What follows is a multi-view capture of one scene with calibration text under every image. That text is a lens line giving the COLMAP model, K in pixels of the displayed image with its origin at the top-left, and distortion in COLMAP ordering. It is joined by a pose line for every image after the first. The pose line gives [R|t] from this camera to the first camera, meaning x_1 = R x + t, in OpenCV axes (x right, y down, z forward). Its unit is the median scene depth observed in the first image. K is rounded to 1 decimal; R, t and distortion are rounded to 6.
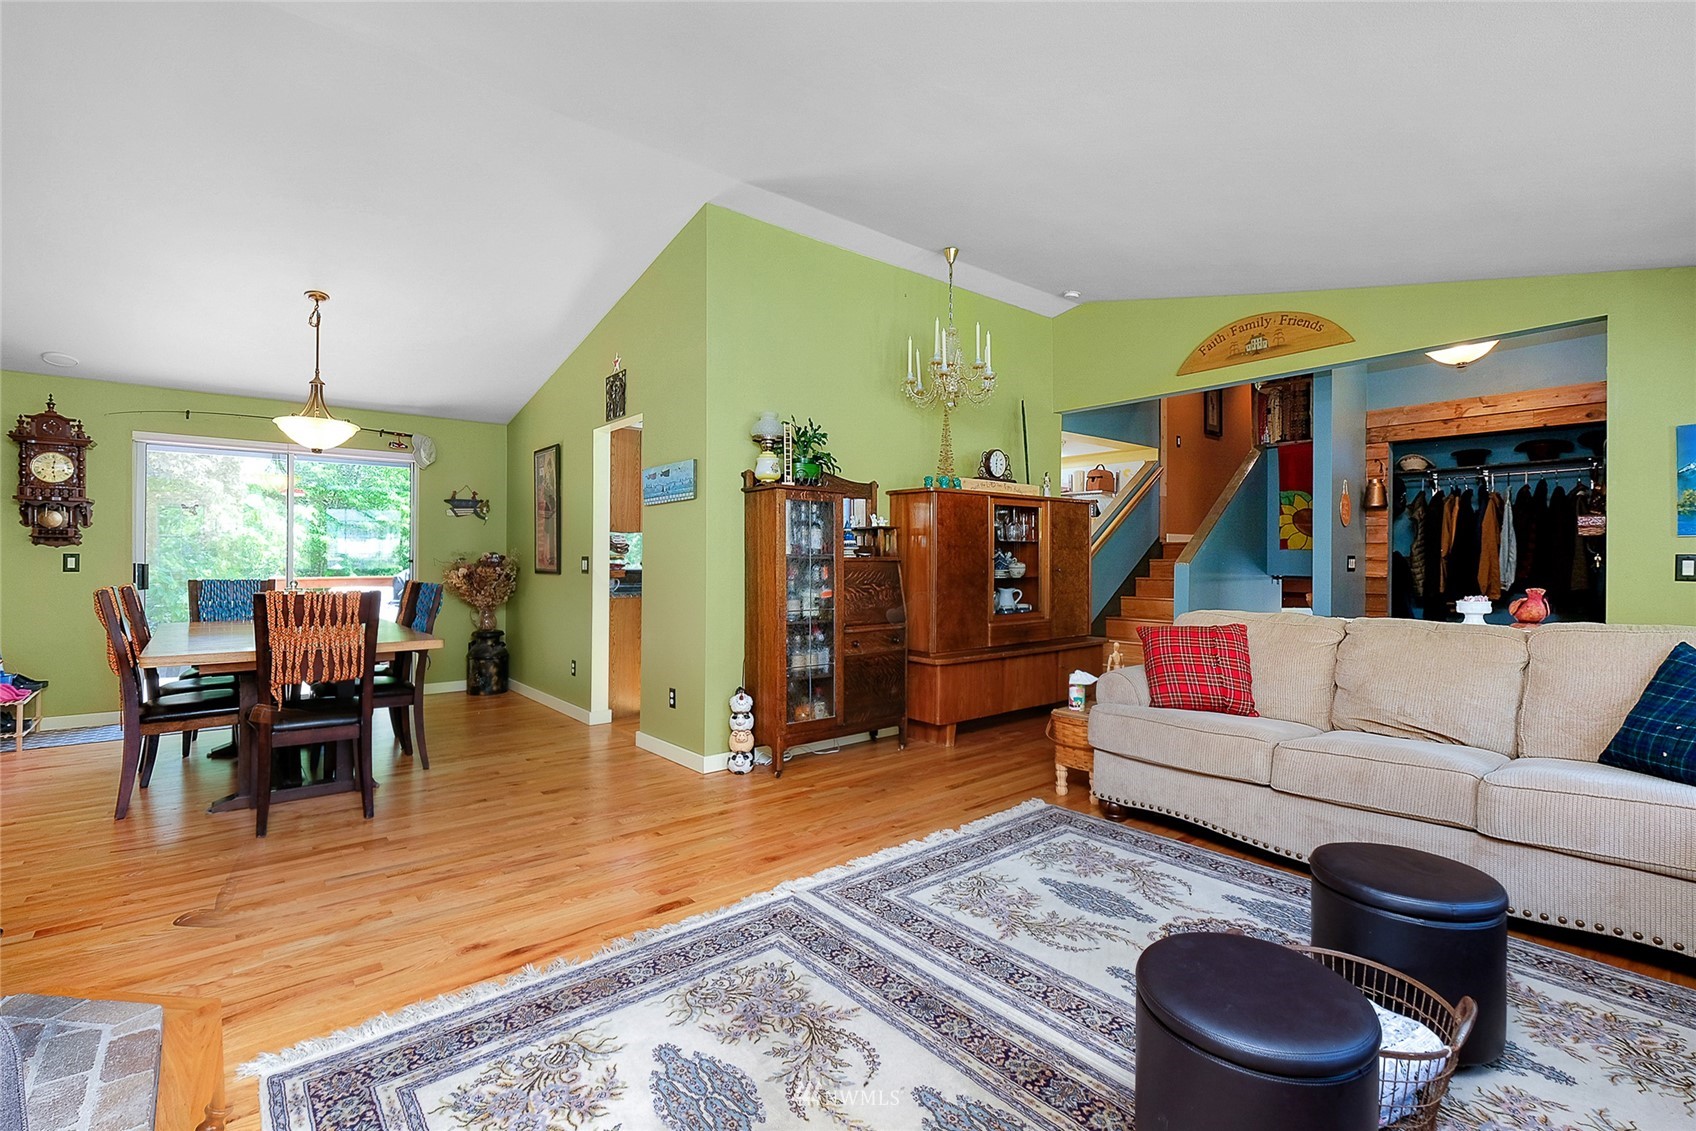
lens RADIAL K [[747.1, 0, 848.9], [0, 747.1, 559.6], [0, 0, 1]] dist [-0.007472, 0.000158]
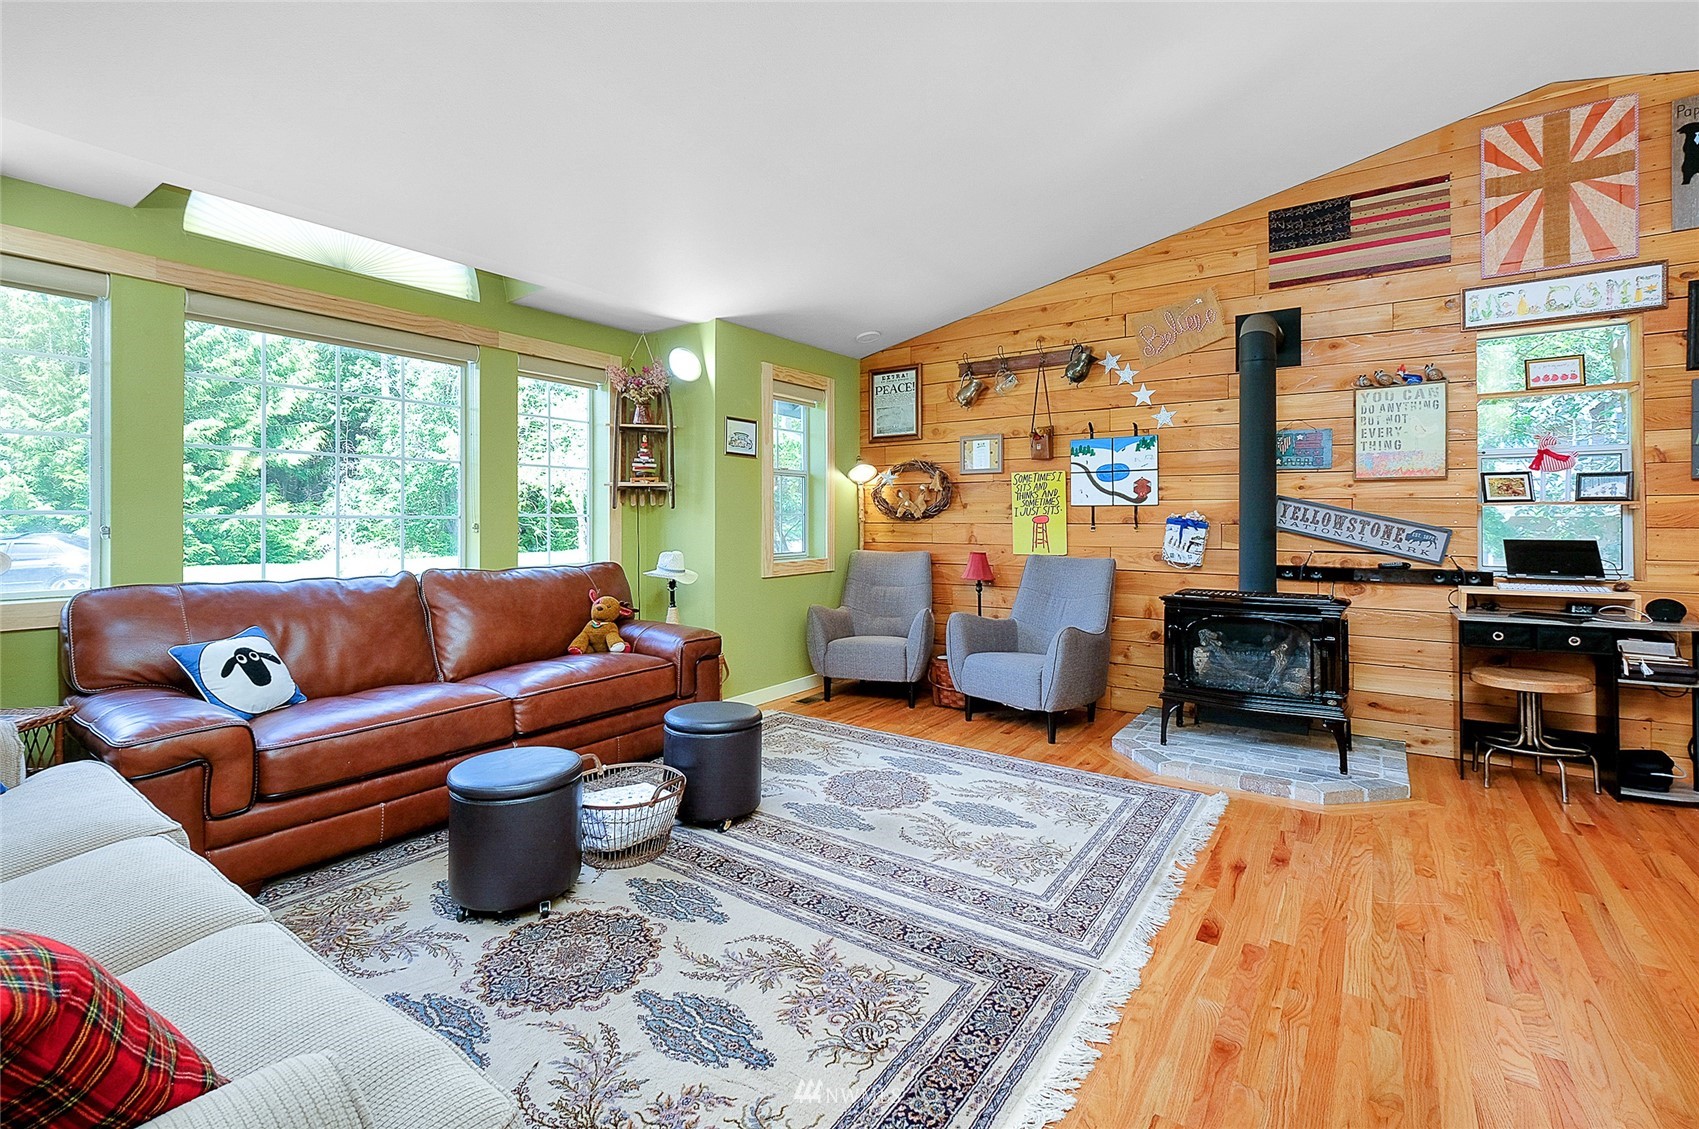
lens RADIAL K [[748.4, 0, 858.9], [0, 748.4, 521.2], [0, 0, 1]] dist [-0.007472, 0.000158]
pose [[-0.964633, 0.000062, -0.263596, 0.398272], [-0.001547, 0.999981, 0.005896, -0.006631], [0.263592, 0.006095, -0.964615, 1.827435]]
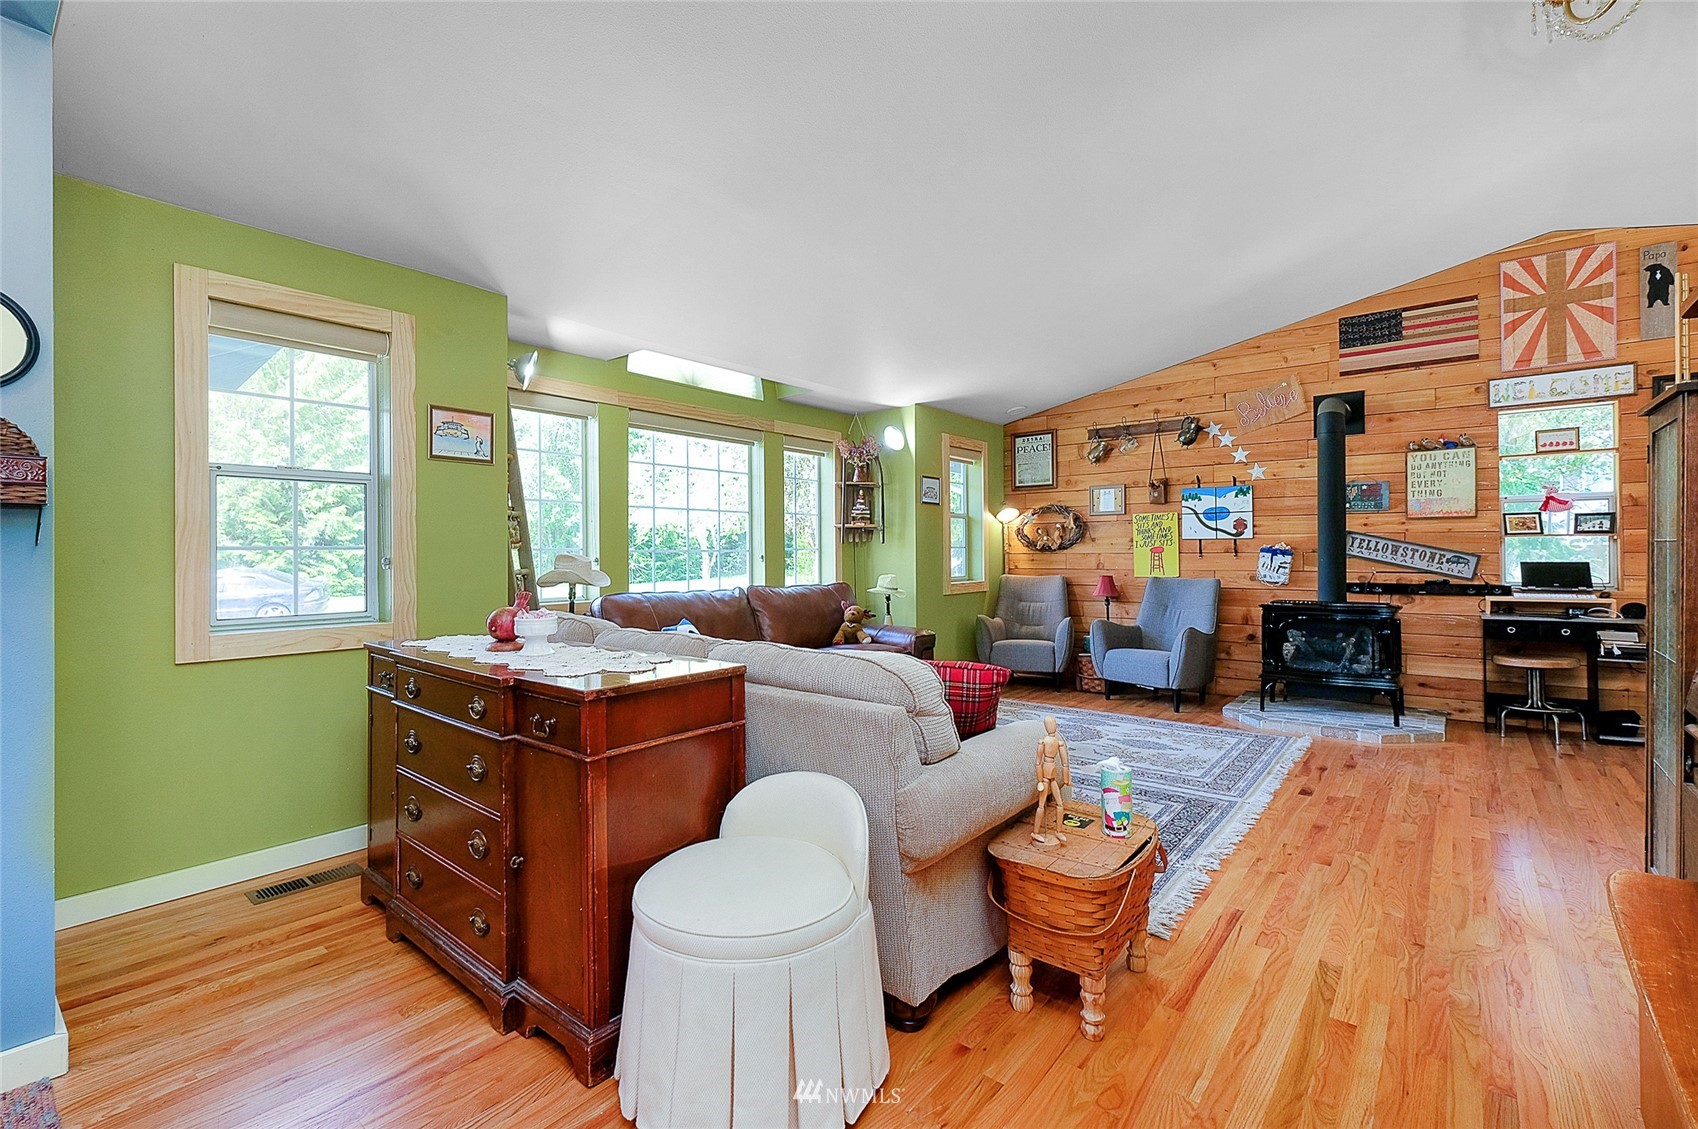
lens RADIAL K [[748.0, 0, 850.0], [0, 748.0, 554.3], [0, 0, 1]] dist [-0.007472, 0.000158]
pose [[-0.982403, 0.006358, -0.186666, 0.952427], [0.005319, 0.999967, 0.006064, -0.006099], [0.186699, 0.004964, -0.982405, 2.396489]]
